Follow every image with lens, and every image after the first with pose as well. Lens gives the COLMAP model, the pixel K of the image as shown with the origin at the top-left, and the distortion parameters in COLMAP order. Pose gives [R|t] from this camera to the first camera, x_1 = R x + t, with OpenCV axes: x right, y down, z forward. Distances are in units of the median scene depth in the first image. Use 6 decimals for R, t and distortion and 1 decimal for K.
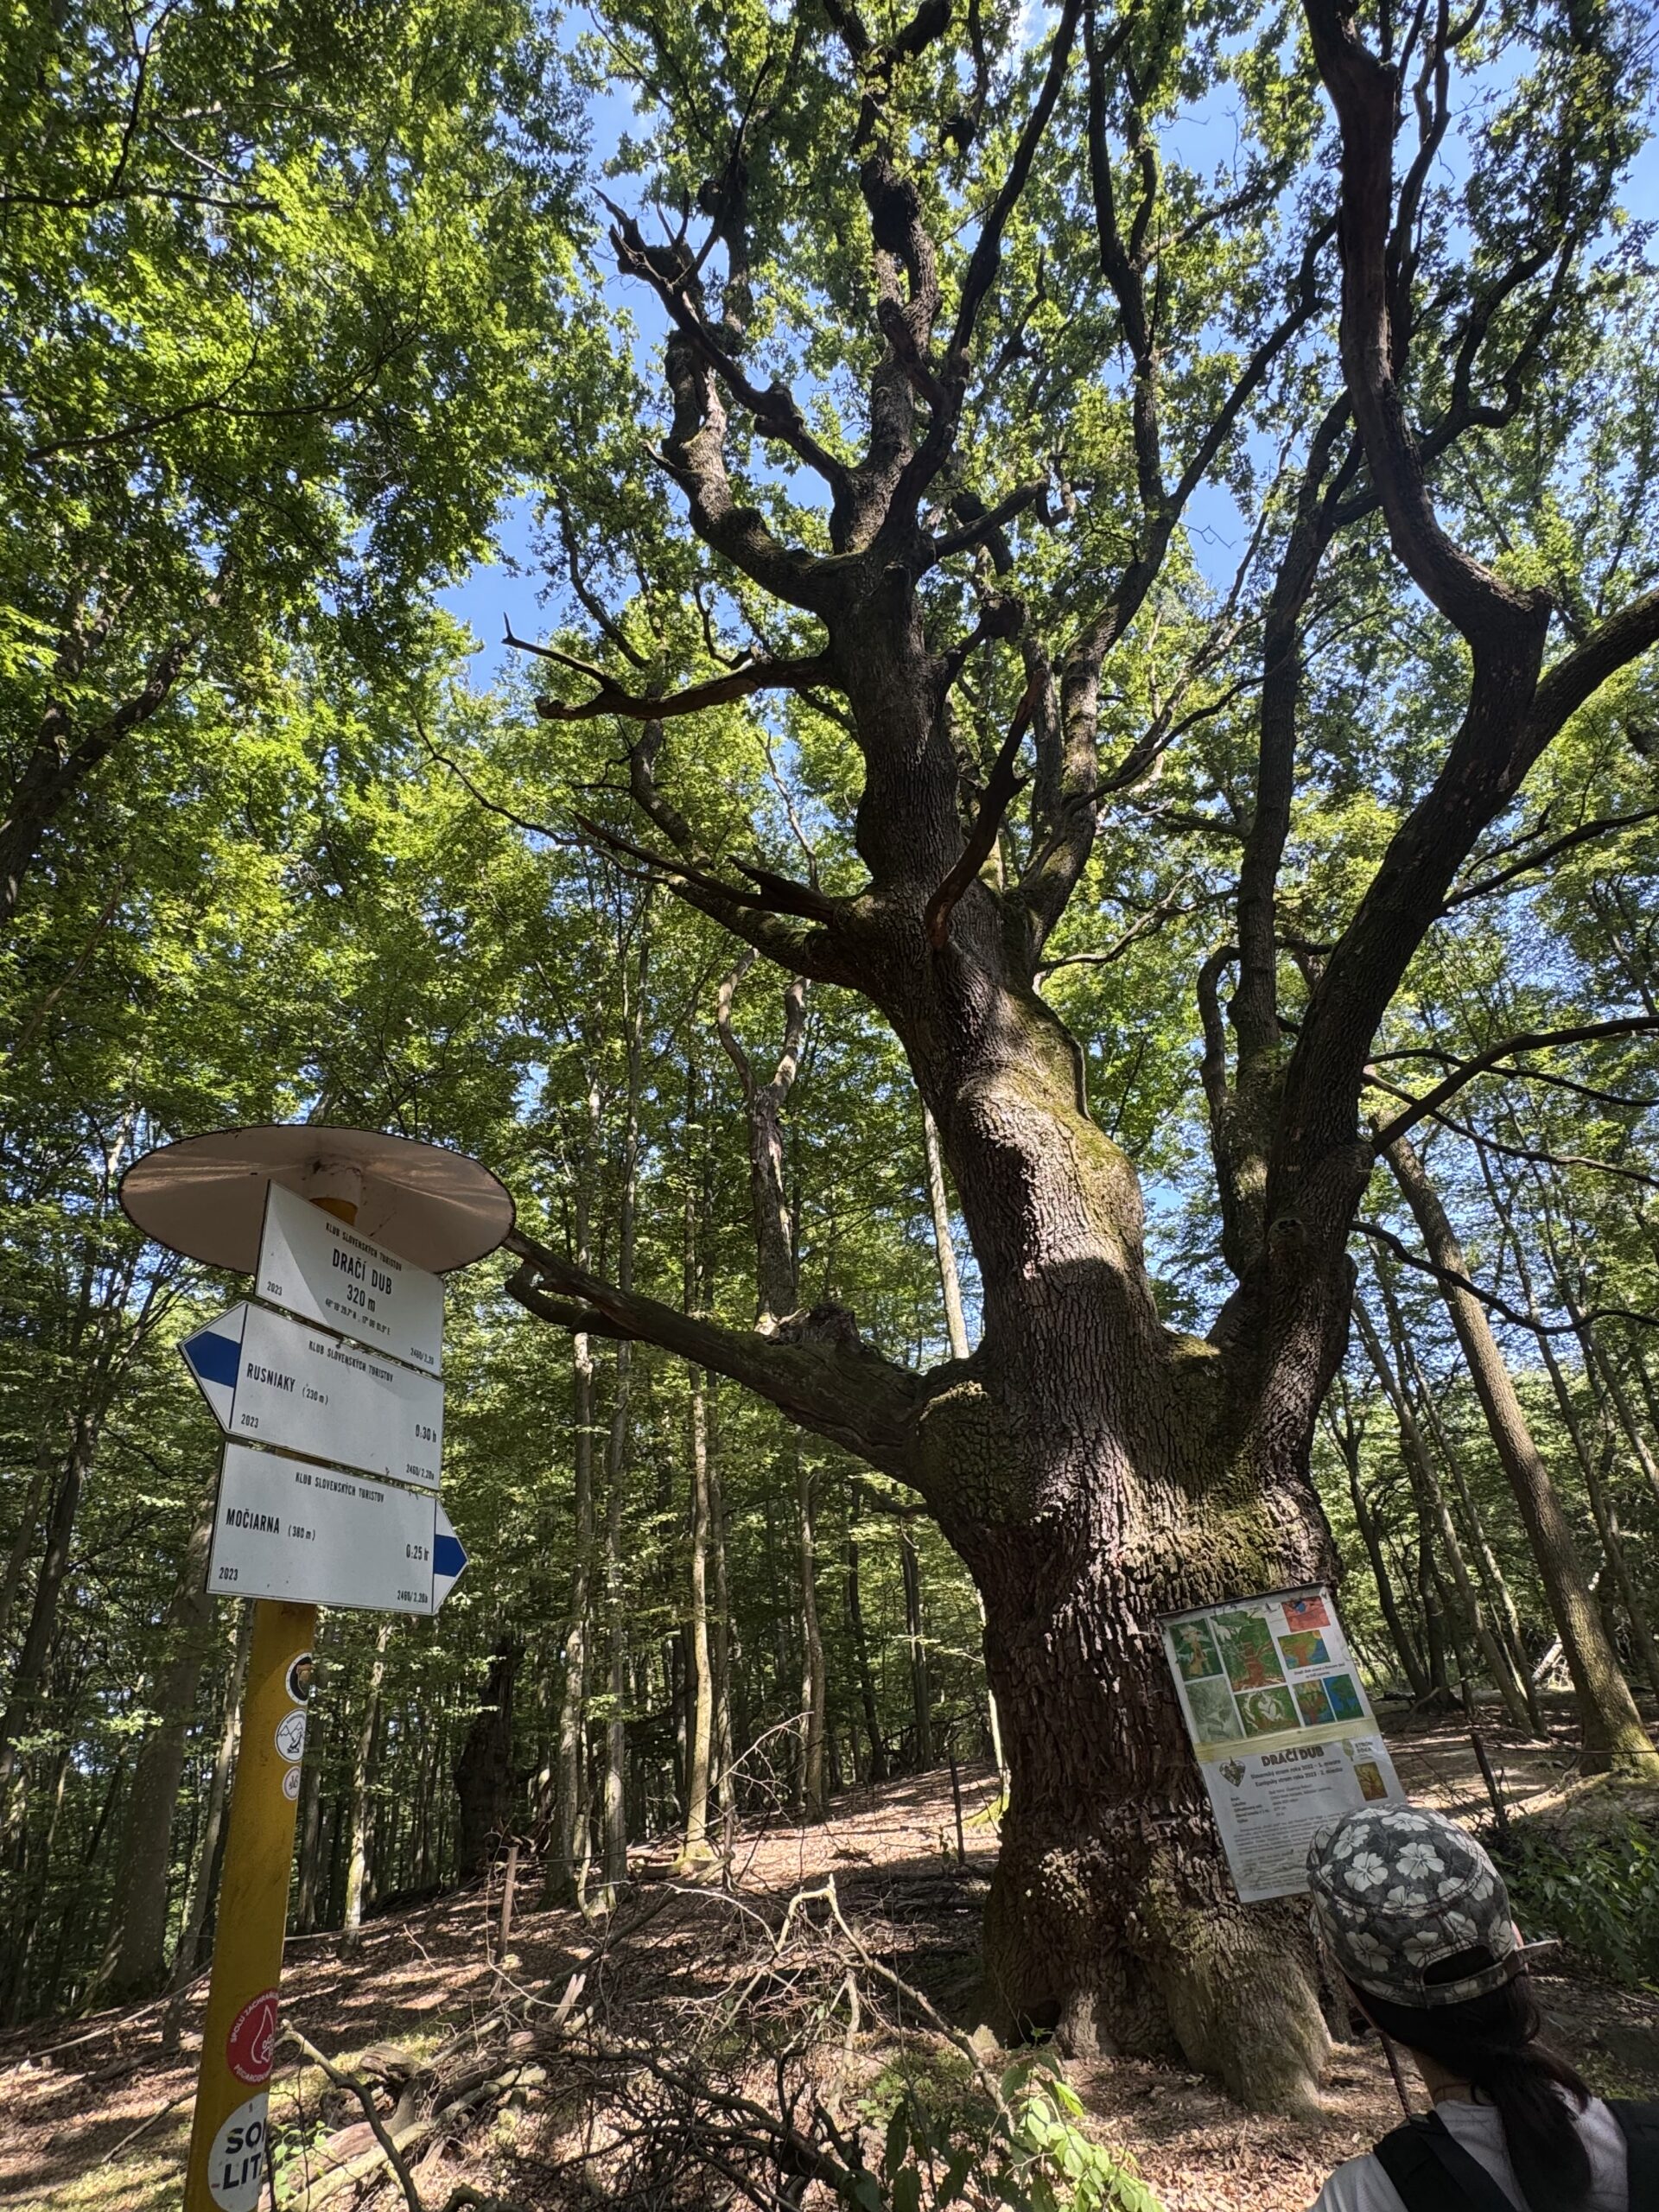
lens RADIAL K [[1086.6, 0, 829.5], [0, 1086.6, 1106.0], [0, 0, 1]] dist [-0.000496, -0.000142]
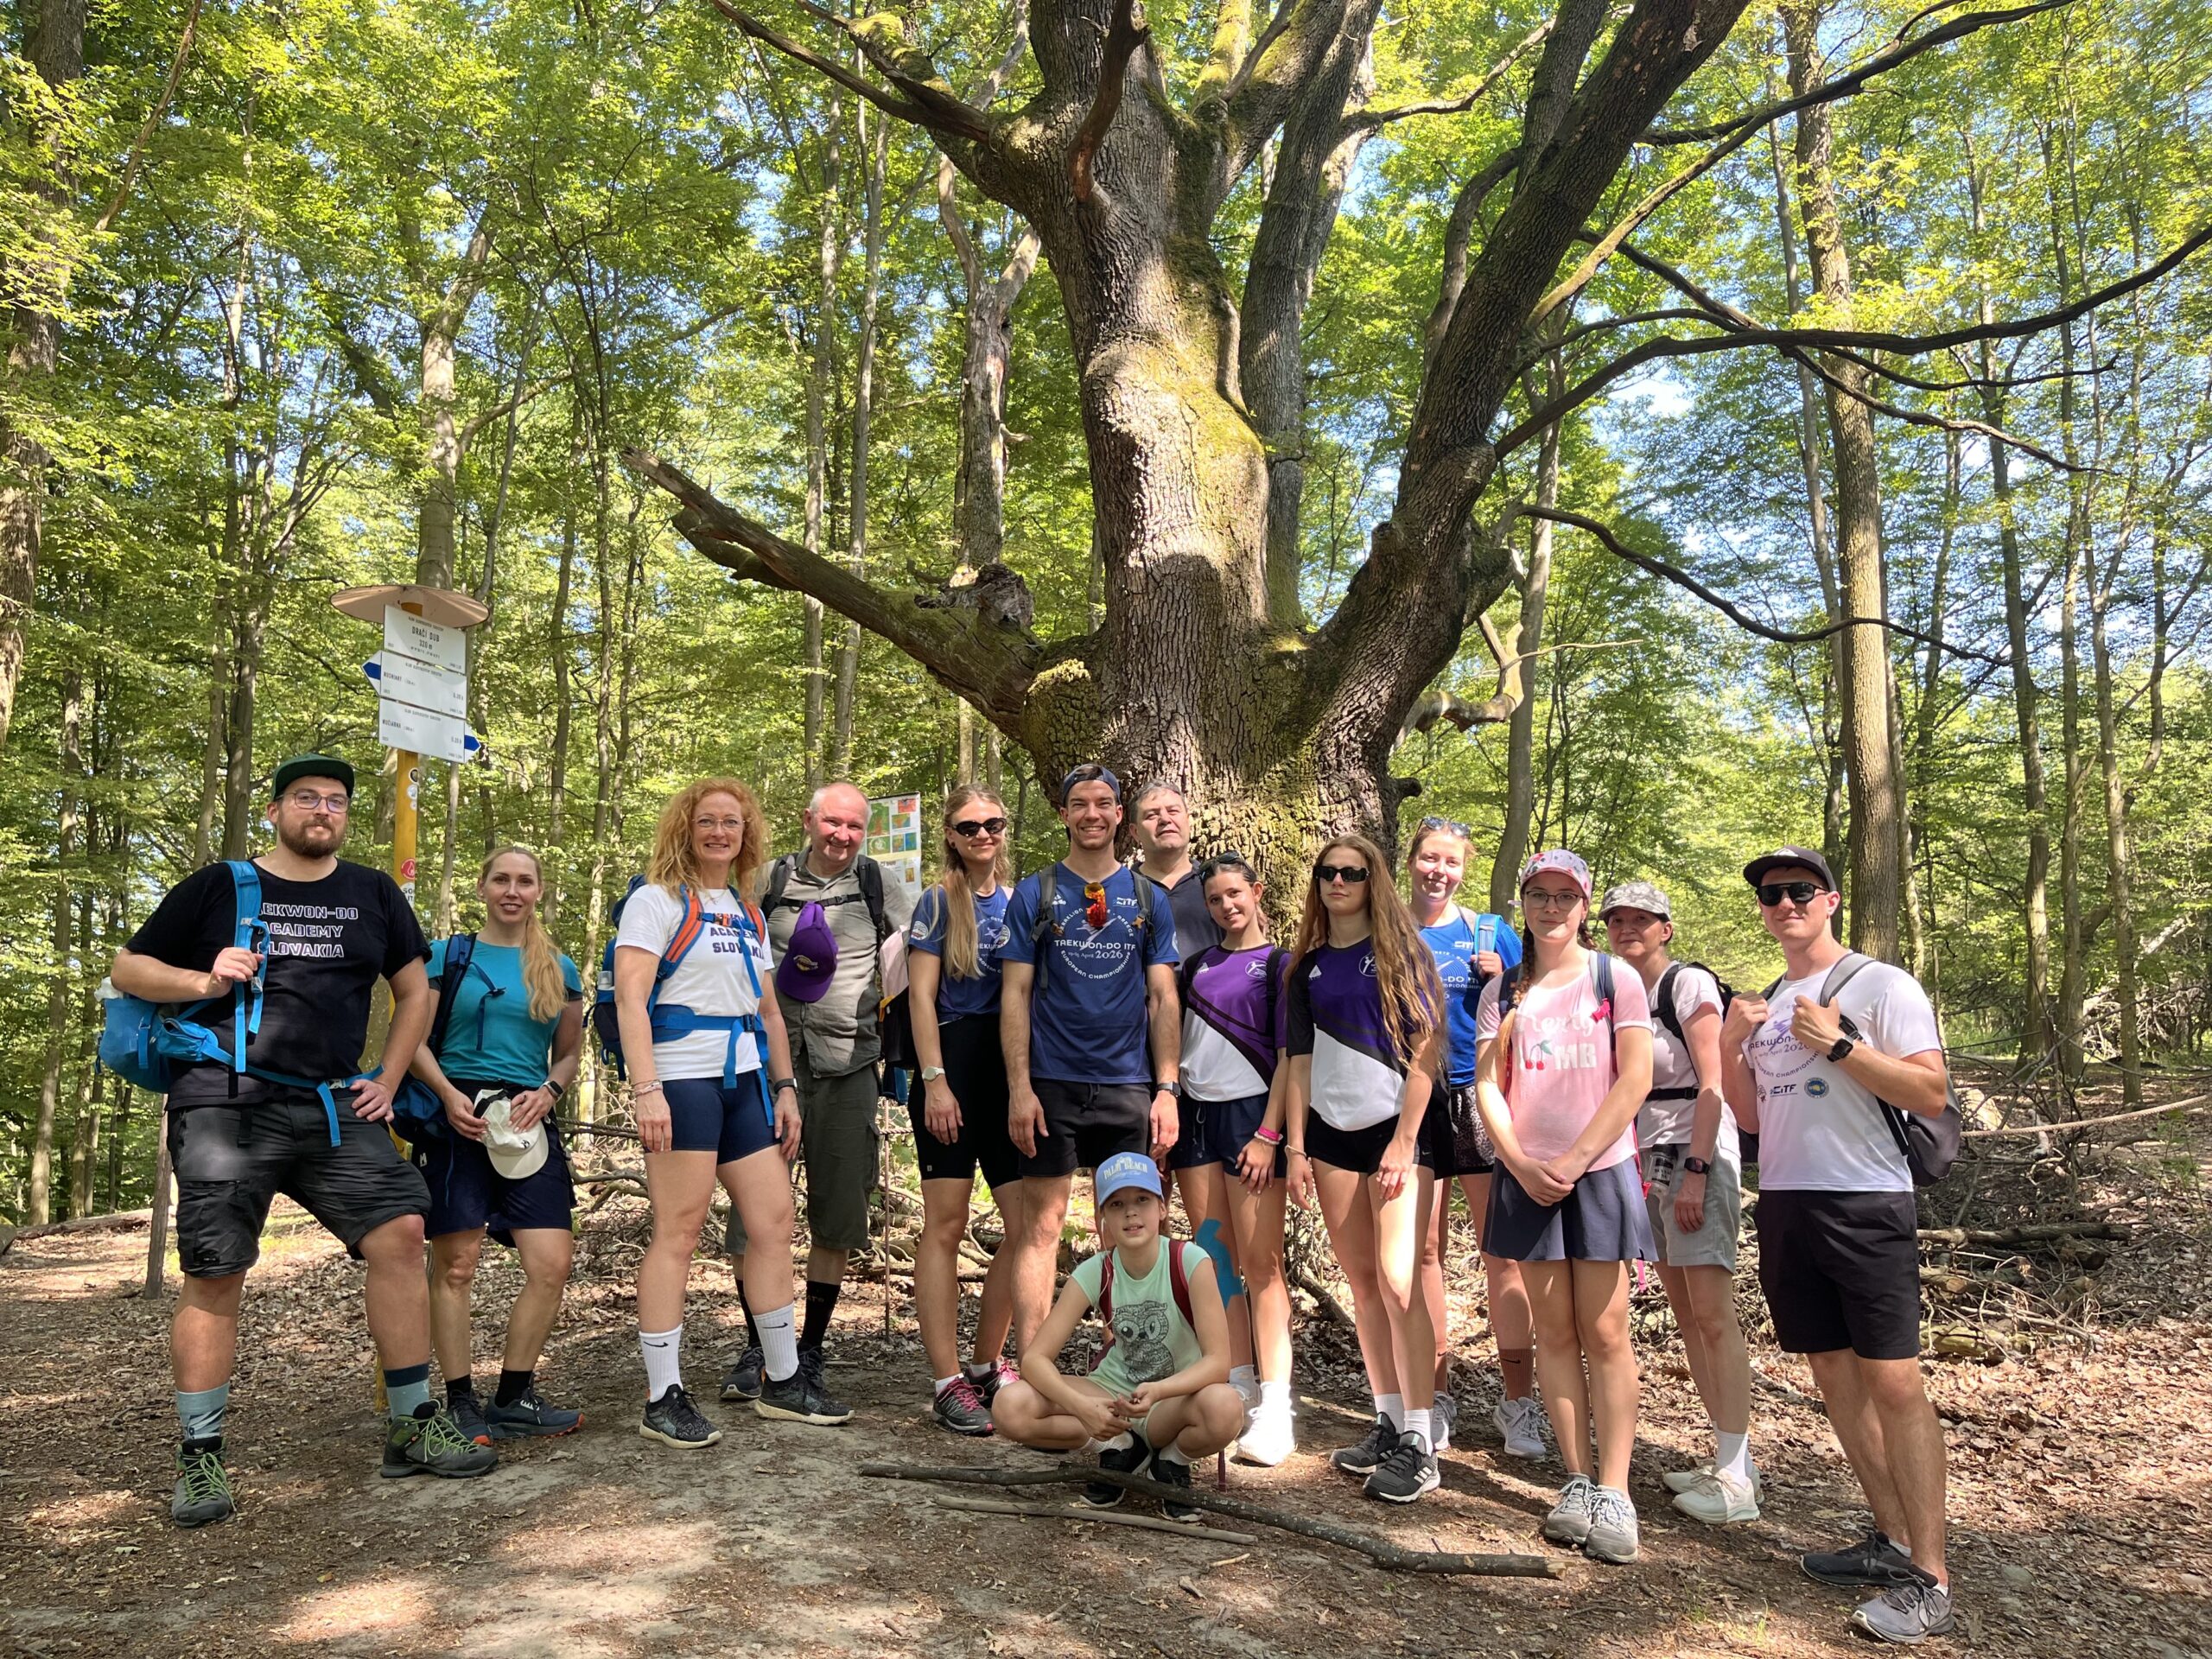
lens RADIAL K [[1659.1, 0, 1106.0], [0, 1659.1, 829.5], [0, 0, 1]] dist [0.039328, -0.000265]
pose [[0.992754, 0.071592, -0.096507, 0.326260], [-0.030568, 0.927182, 0.373363, -0.194882], [0.116210, -0.367708, 0.922652, -0.540594]]
